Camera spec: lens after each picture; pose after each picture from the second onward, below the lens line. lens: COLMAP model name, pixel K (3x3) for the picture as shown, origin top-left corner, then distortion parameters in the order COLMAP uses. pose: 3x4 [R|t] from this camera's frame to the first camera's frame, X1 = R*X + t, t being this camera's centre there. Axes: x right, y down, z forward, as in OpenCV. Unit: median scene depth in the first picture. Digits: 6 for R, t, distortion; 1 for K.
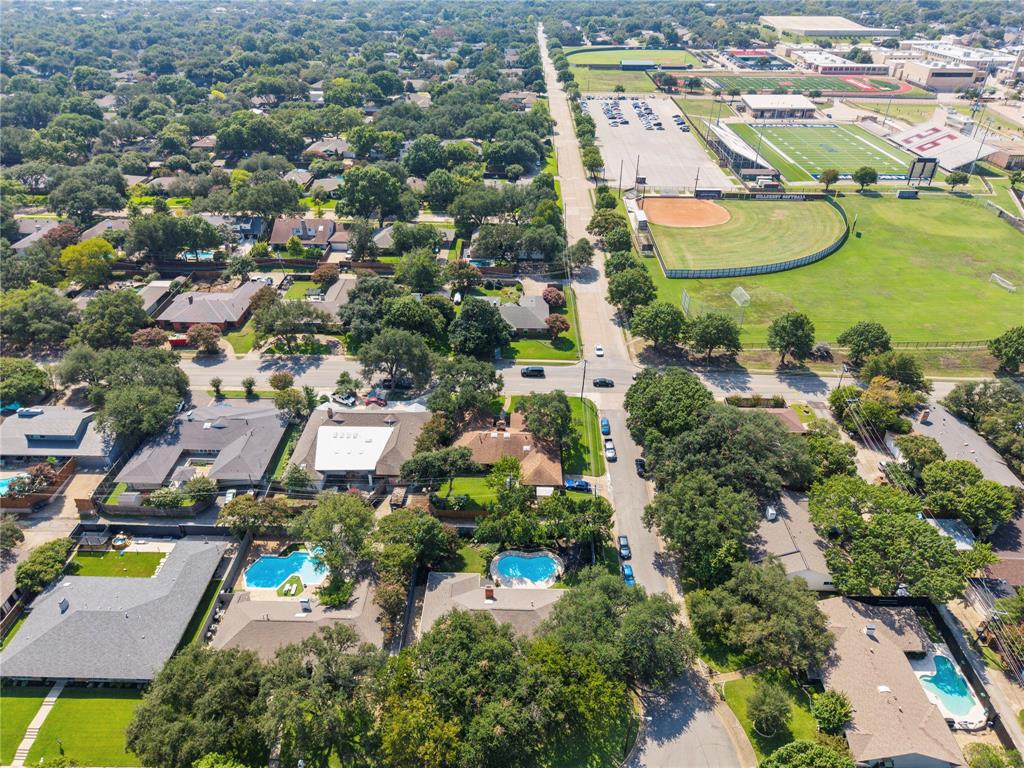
lens RADIAL K [[704.0, 0, 512.0], [0, 704.0, 384.0], [0, 0, 1]] dist [0.045876, -0.050702]
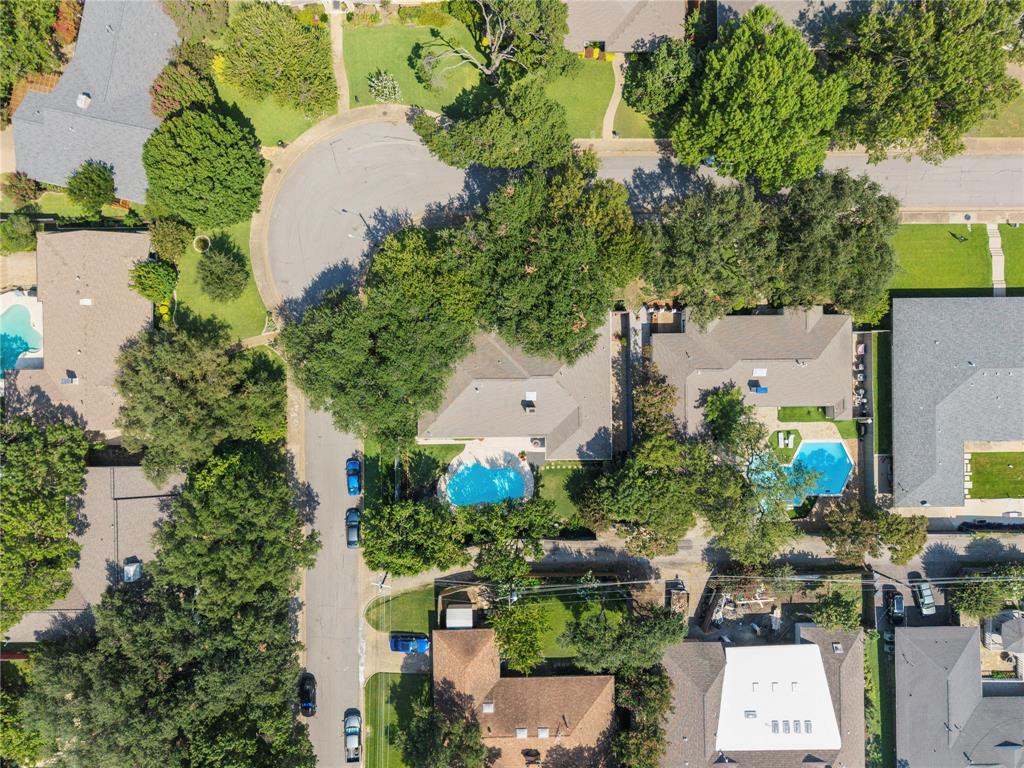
lens RADIAL K [[704.0, 0, 512.0], [0, 704.0, 384.0], [0, 0, 1]] dist [0.045876, -0.050702]
pose [[-0.999363, 0.033188, -0.013100, -0.000694], [-0.028776, -0.532653, 0.845844, -0.329598], [0.021094, 0.845683, 0.533269, 0.512814]]
